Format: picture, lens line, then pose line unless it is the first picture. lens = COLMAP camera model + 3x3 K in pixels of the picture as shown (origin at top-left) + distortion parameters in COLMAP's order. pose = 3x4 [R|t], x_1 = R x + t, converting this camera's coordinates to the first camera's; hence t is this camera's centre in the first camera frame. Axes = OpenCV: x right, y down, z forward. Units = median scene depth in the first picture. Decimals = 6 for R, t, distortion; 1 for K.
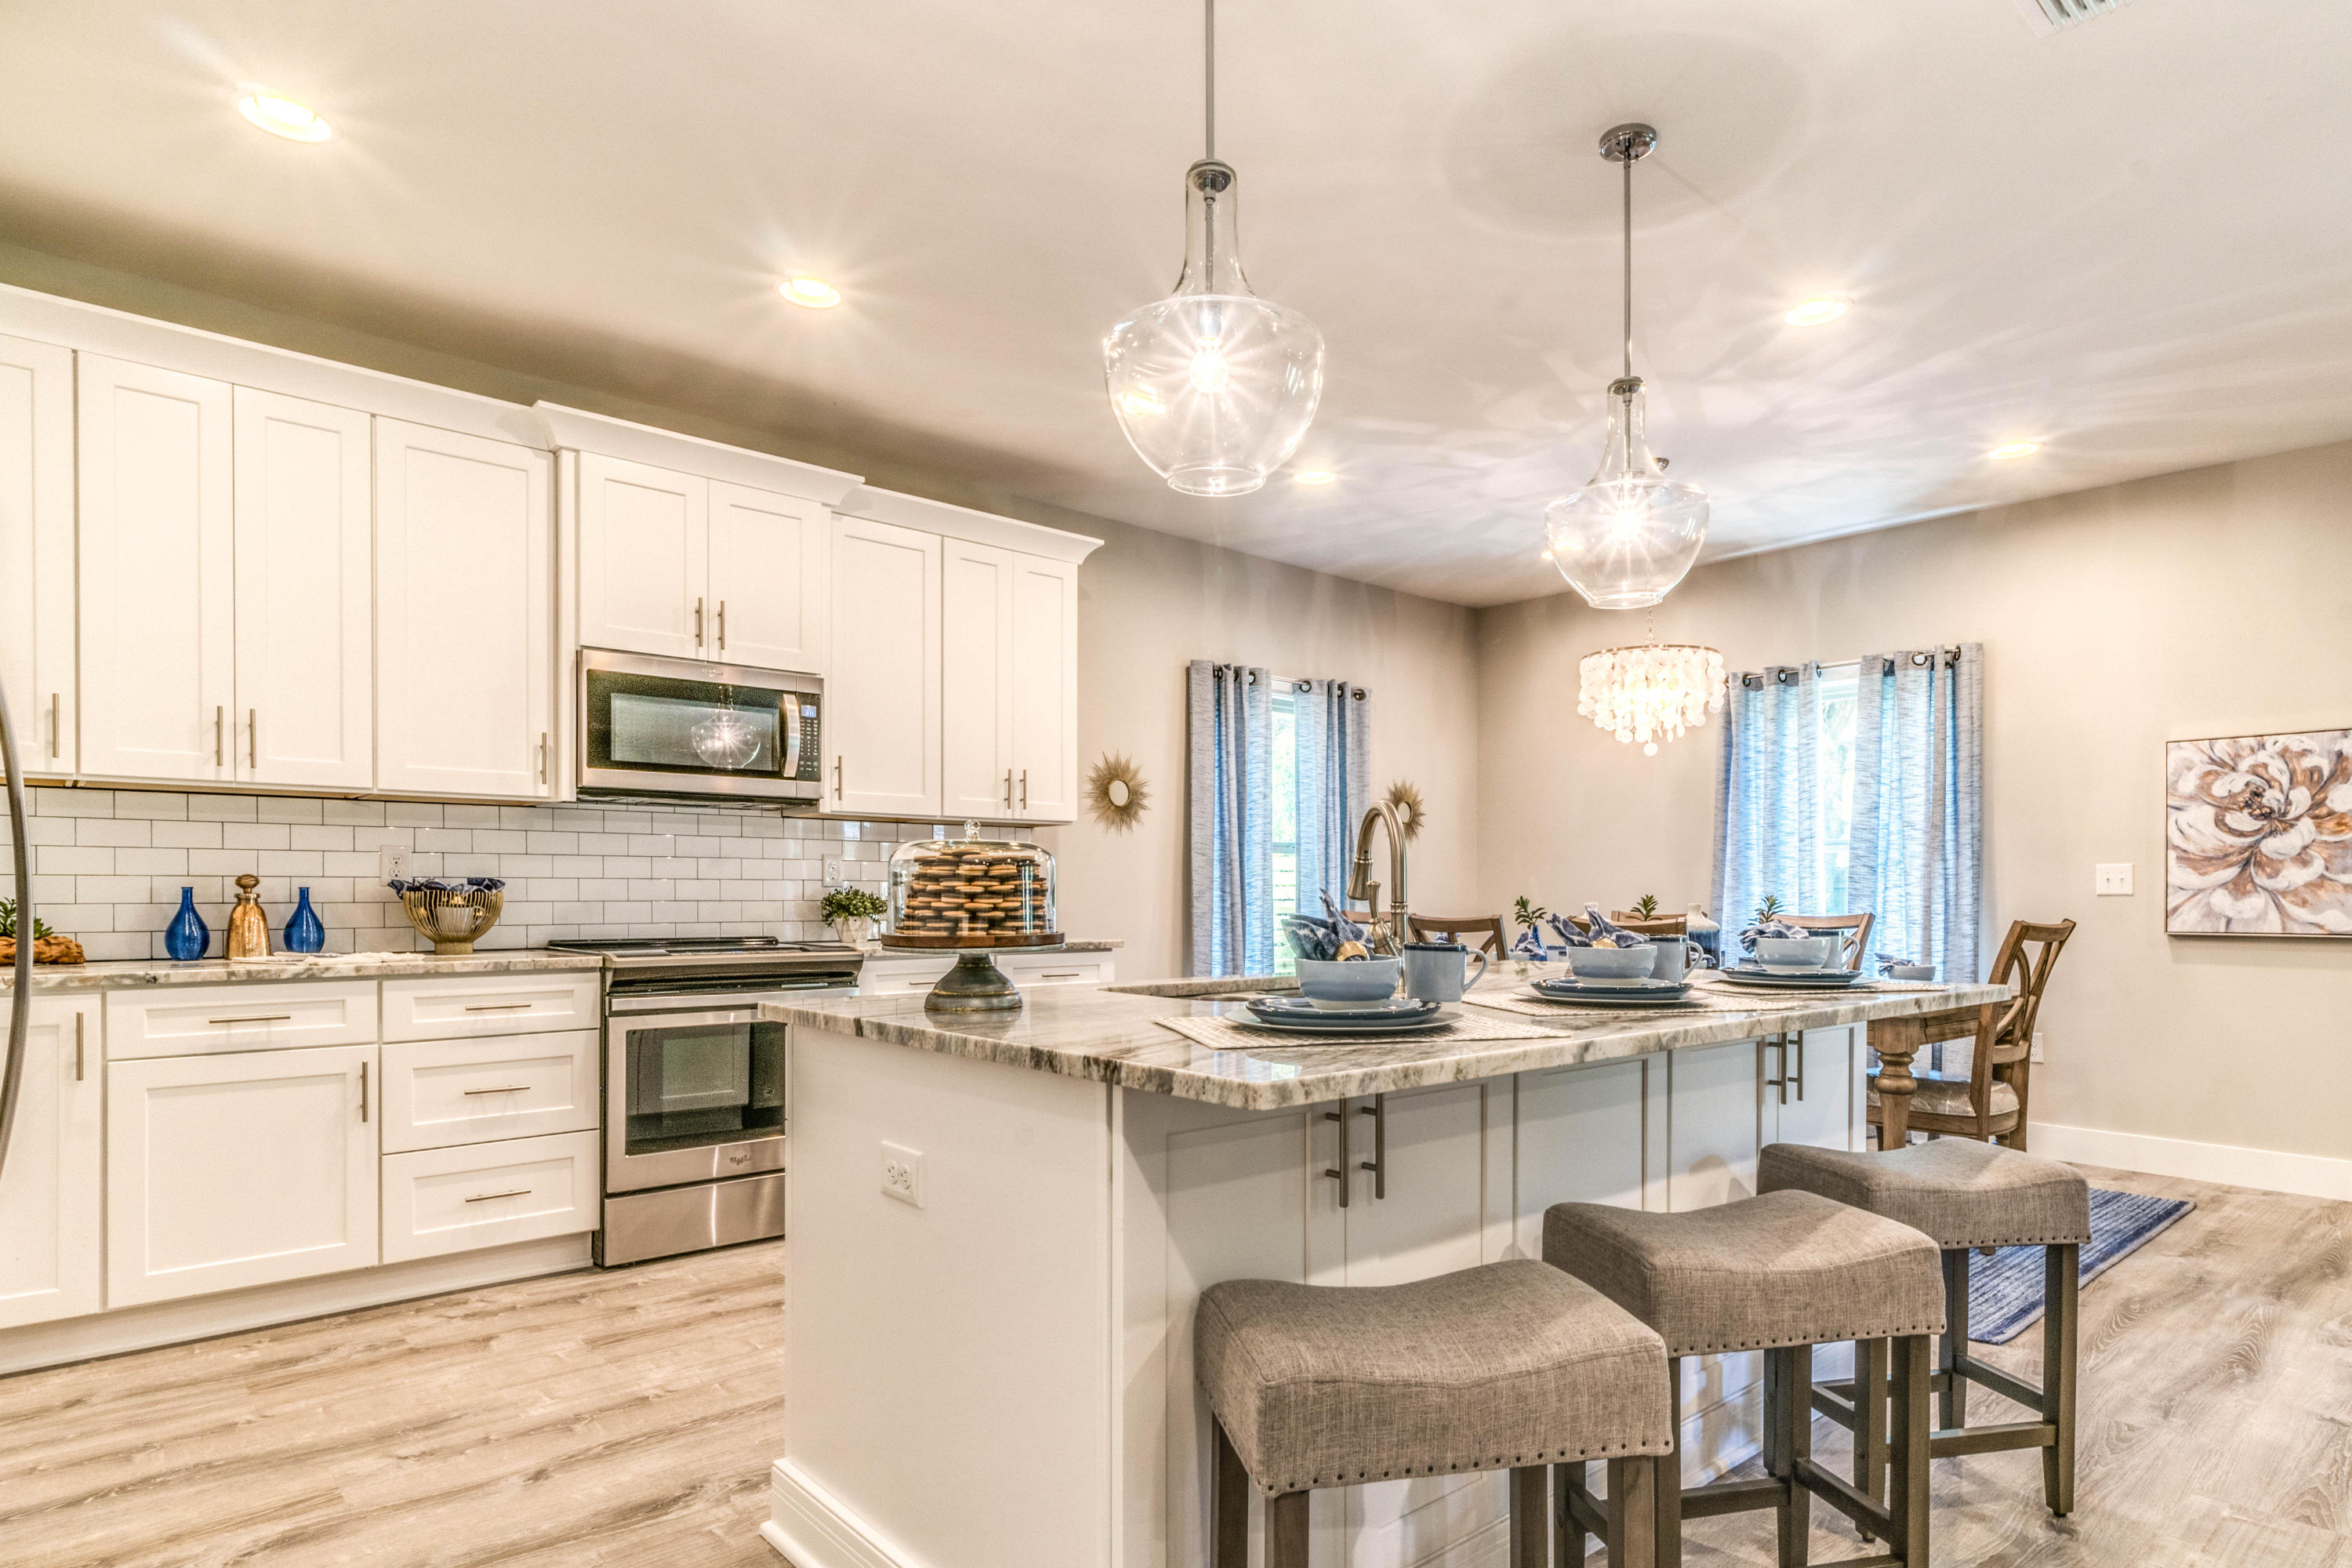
lens RADIAL K [[1299.3, 0, 1233.7], [0, 1299.3, 907.0], [0, 0, 1]] dist [0.004292, 0.000835]
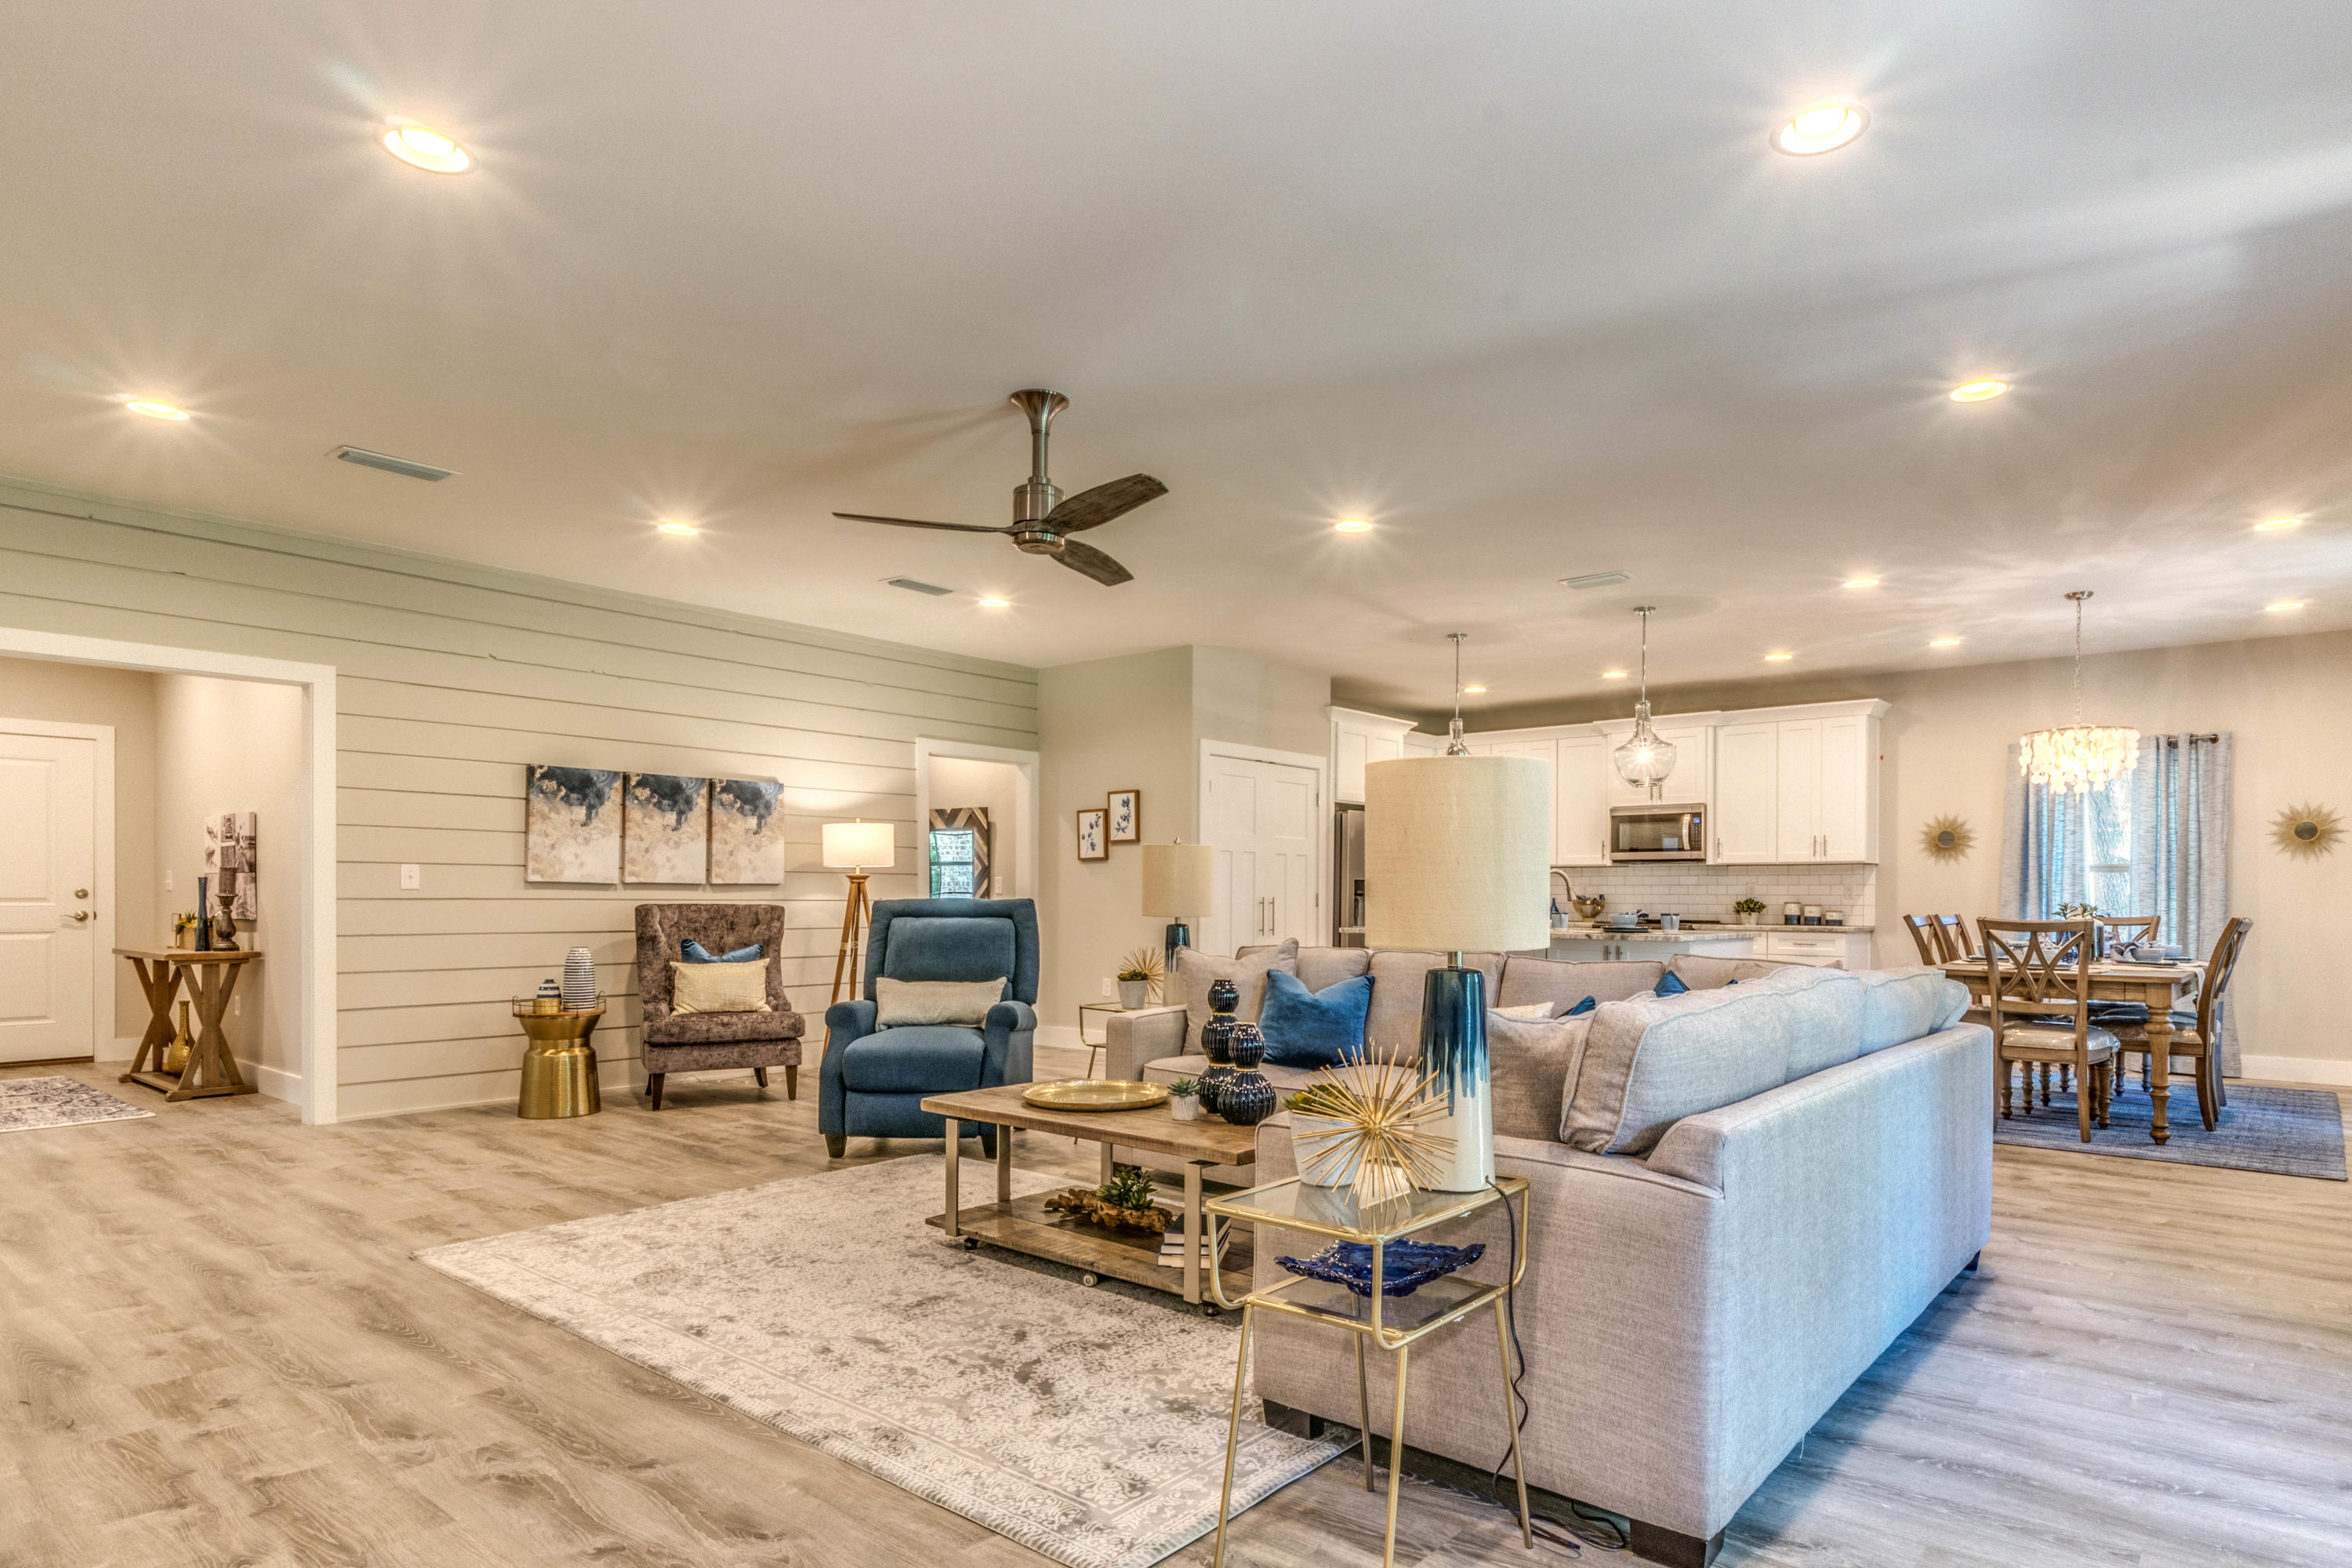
lens RADIAL K [[1291.0, 0, 1246.3], [0, 1291.0, 898.2], [0, 0, 1]] dist [0.037808, -0.021118]
pose [[0.137948, -0.001888, -0.990438, 1.659515], [-0.018061, 0.999827, -0.004421, 0.008355], [0.990275, 0.018498, 0.137890, -0.080144]]
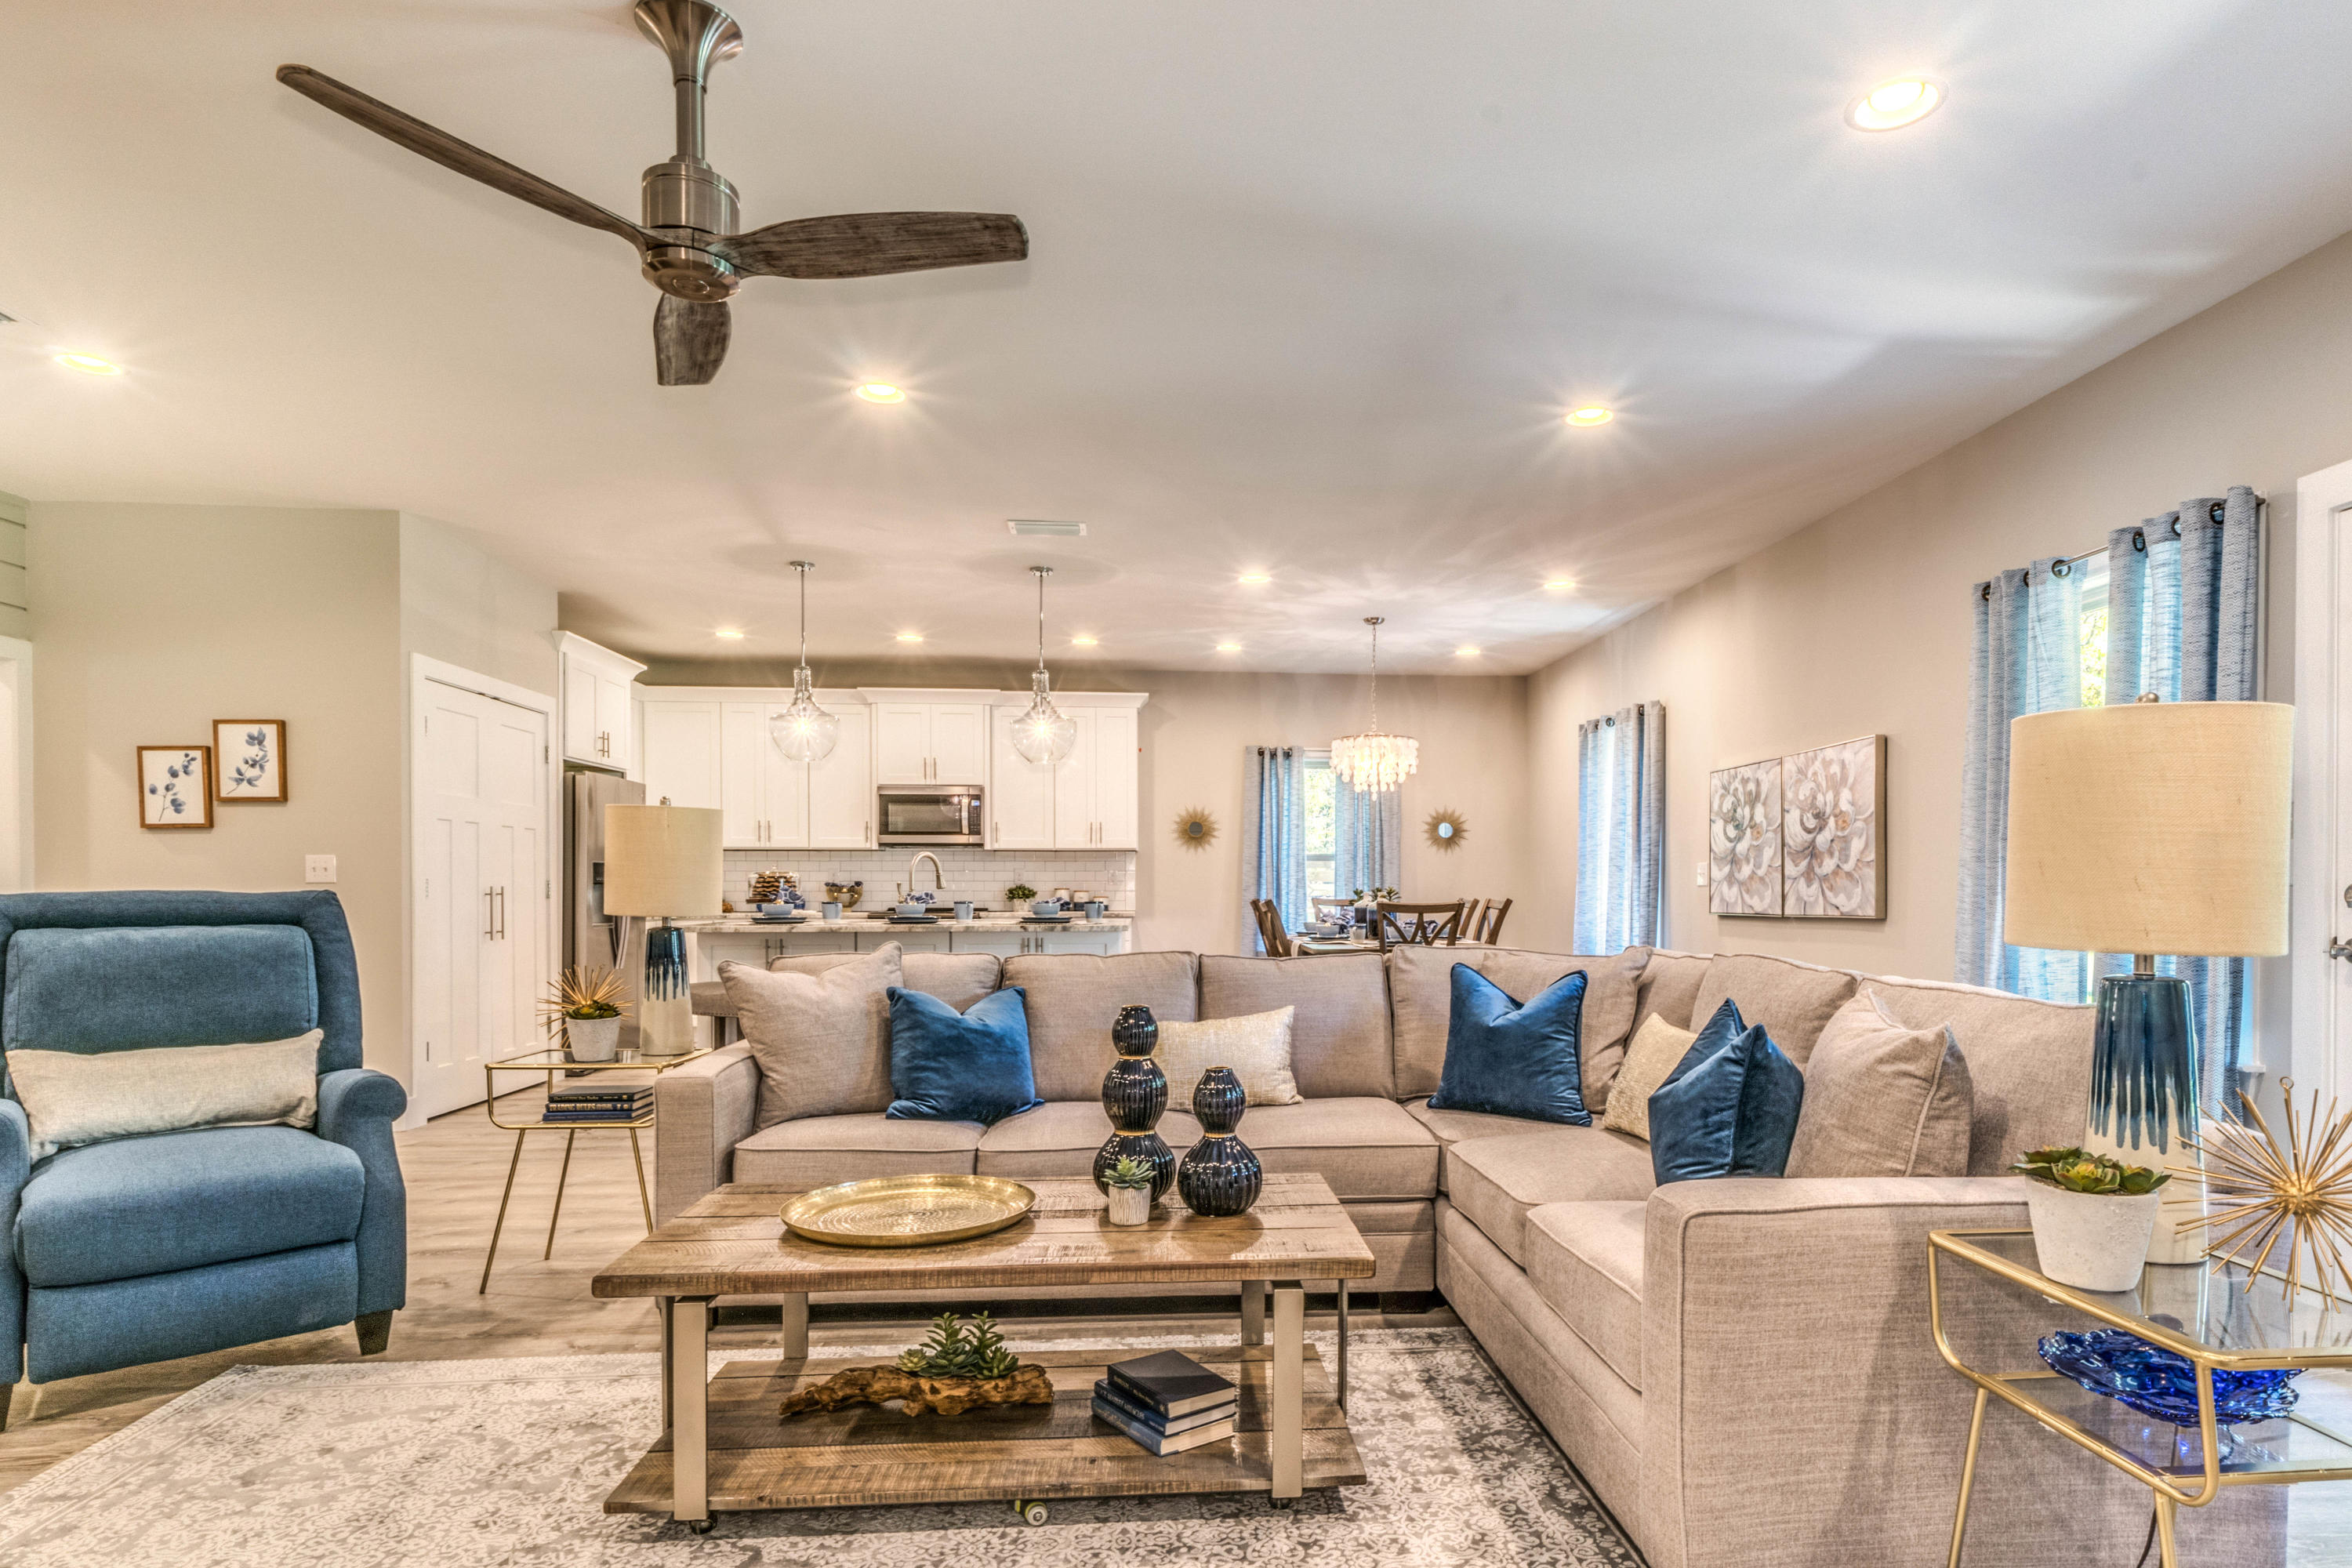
lens RADIAL K [[1295.9, 0, 1250.0], [0, 1295.9, 897.4], [0, 0, 1]] dist [0.009701, -0.000542]
pose [[0.788004, 0.001065, -0.615669, 1.245099], [-0.004696, 0.999980, -0.004282, 0.011770], [0.615652, 0.006266, 0.787993, -0.378619]]
